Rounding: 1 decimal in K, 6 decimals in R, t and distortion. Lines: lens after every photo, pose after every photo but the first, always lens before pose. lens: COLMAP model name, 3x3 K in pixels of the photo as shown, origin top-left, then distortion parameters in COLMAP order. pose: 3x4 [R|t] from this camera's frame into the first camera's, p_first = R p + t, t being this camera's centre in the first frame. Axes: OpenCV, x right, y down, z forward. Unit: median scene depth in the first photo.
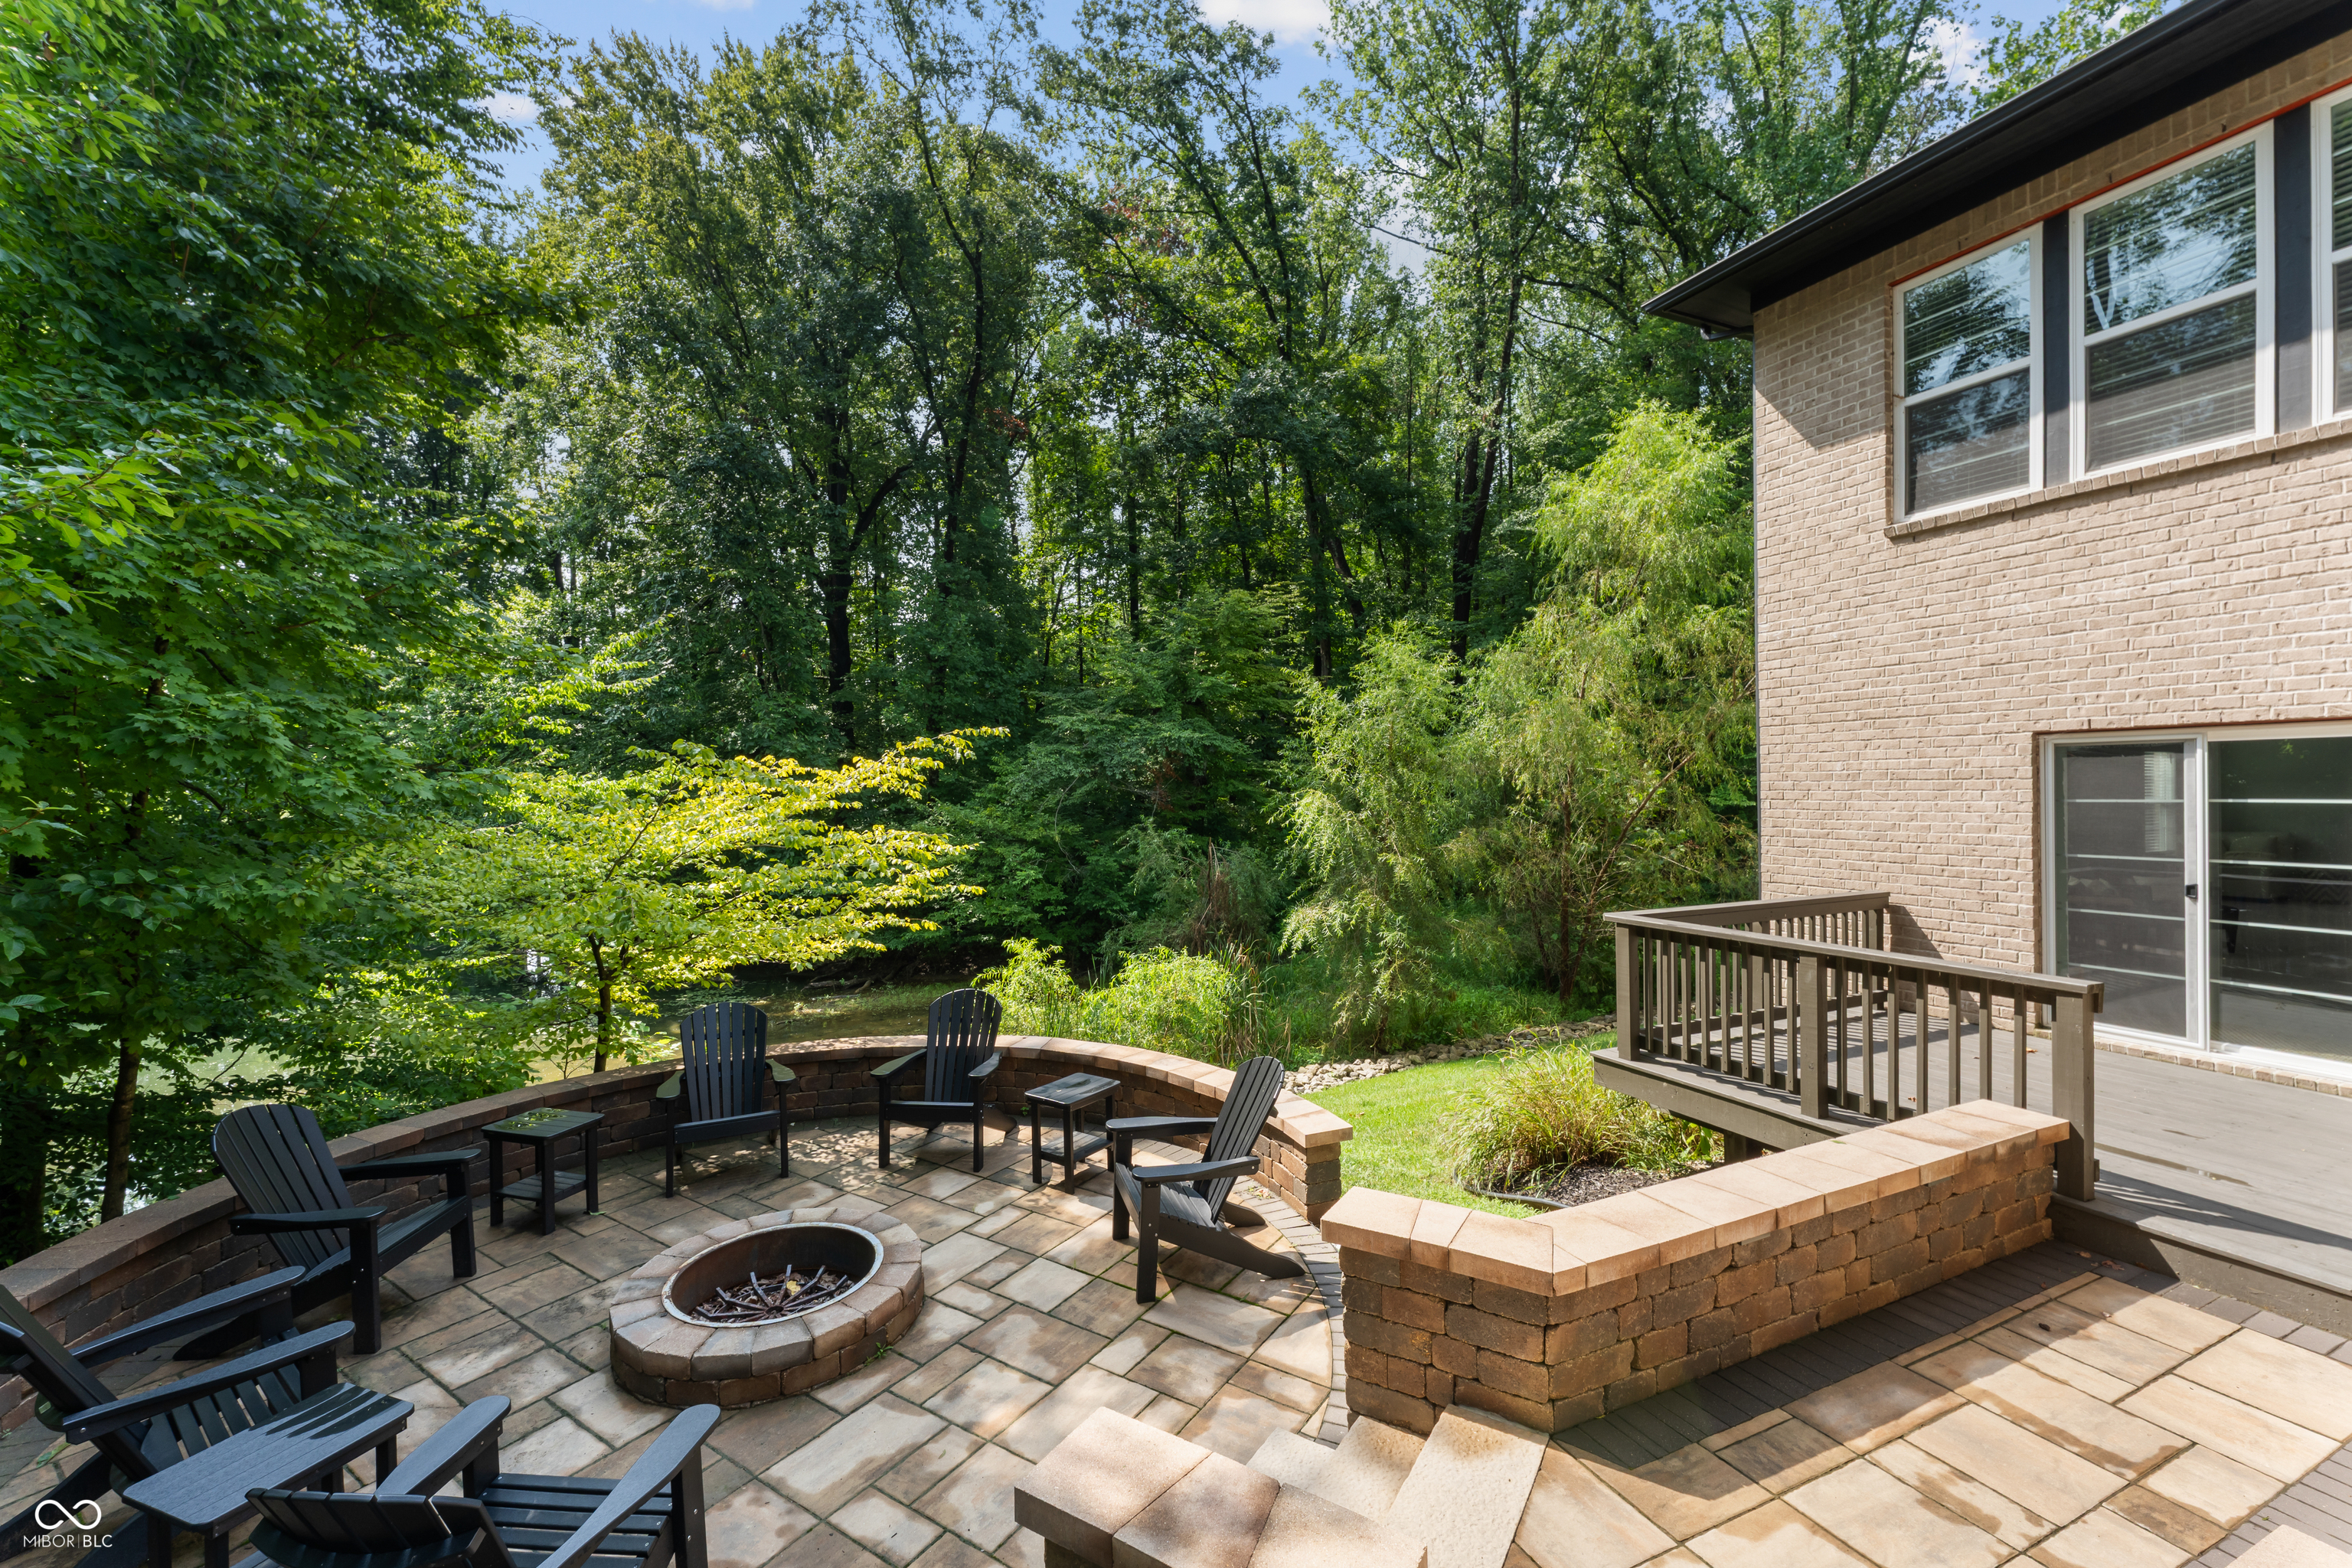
lens RADIAL K [[974.8, 0, 1211.9], [0, 974.8, 795.9], [0, 0, 1]] dist [0.004011, -0.000893]
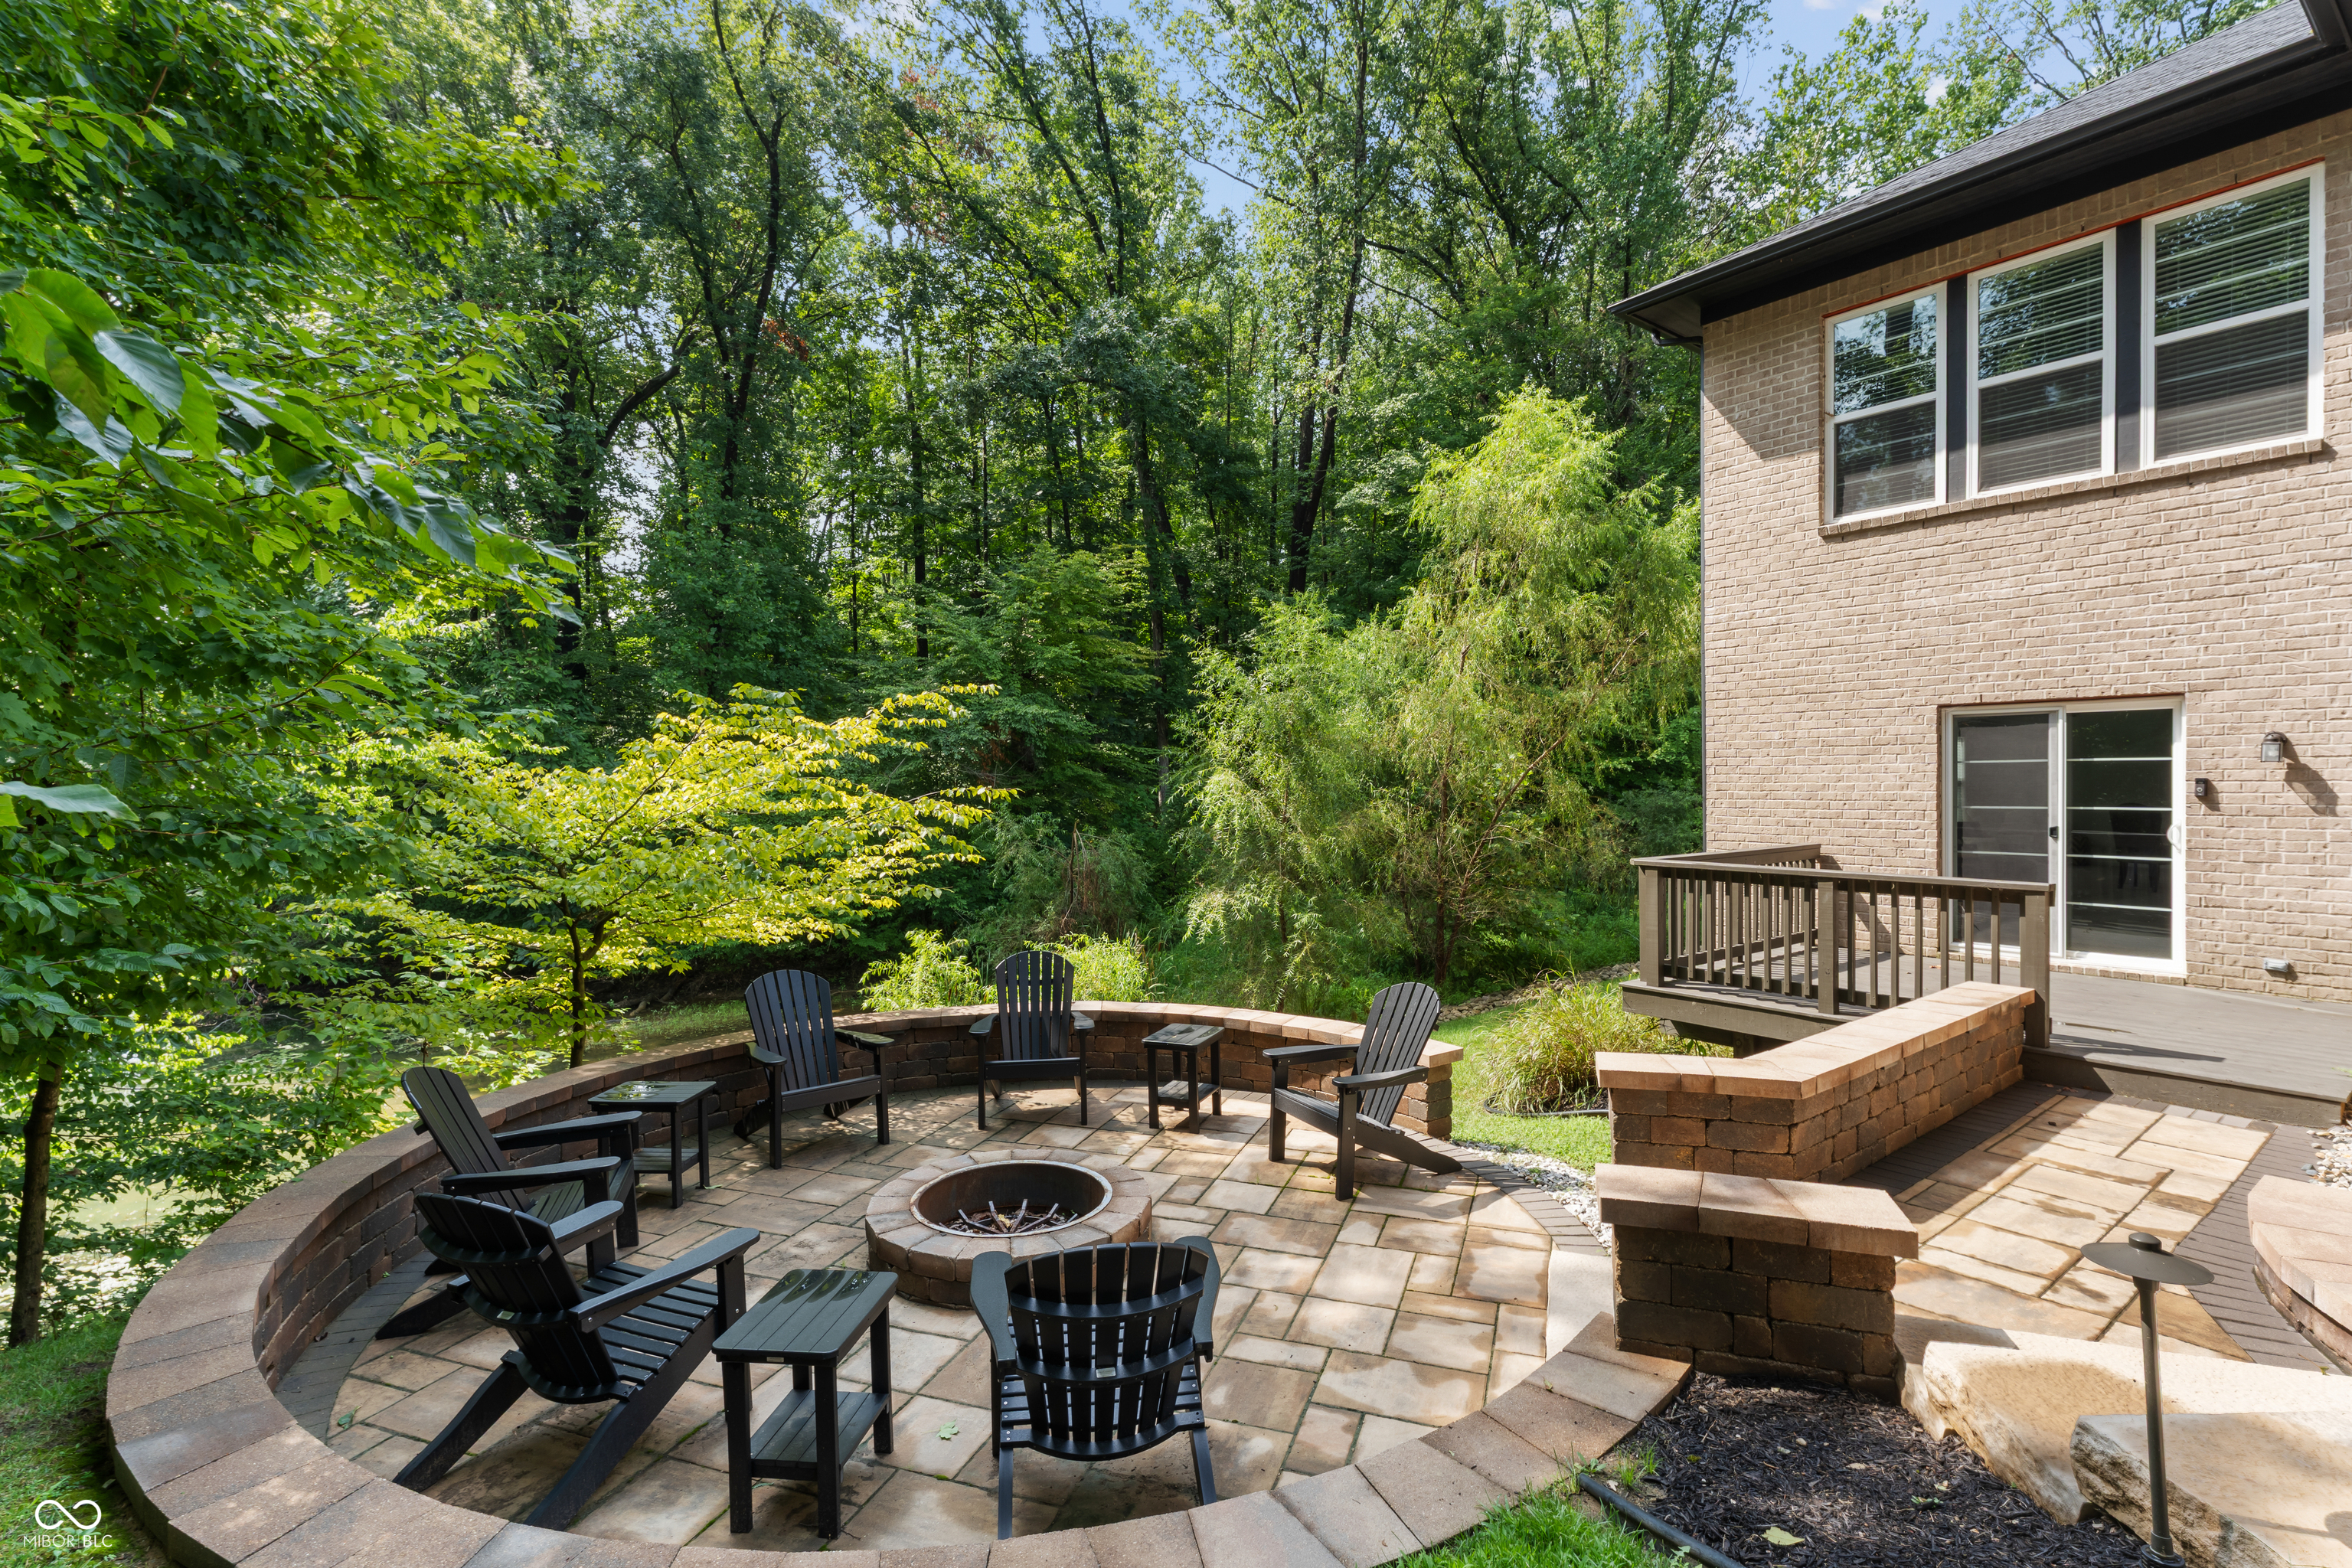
lens RADIAL K [[1108.8, 0, 1235.1], [0, 1108.8, 800.2], [0, 0, 1]] dist [-0.002045, 0.003214]
pose [[0.970642, -0.001417, 0.240525, -0.136818], [-0.000474, 0.999969, 0.007806, 0.017274], [-0.240529, -0.007691, 0.970612, -0.049035]]
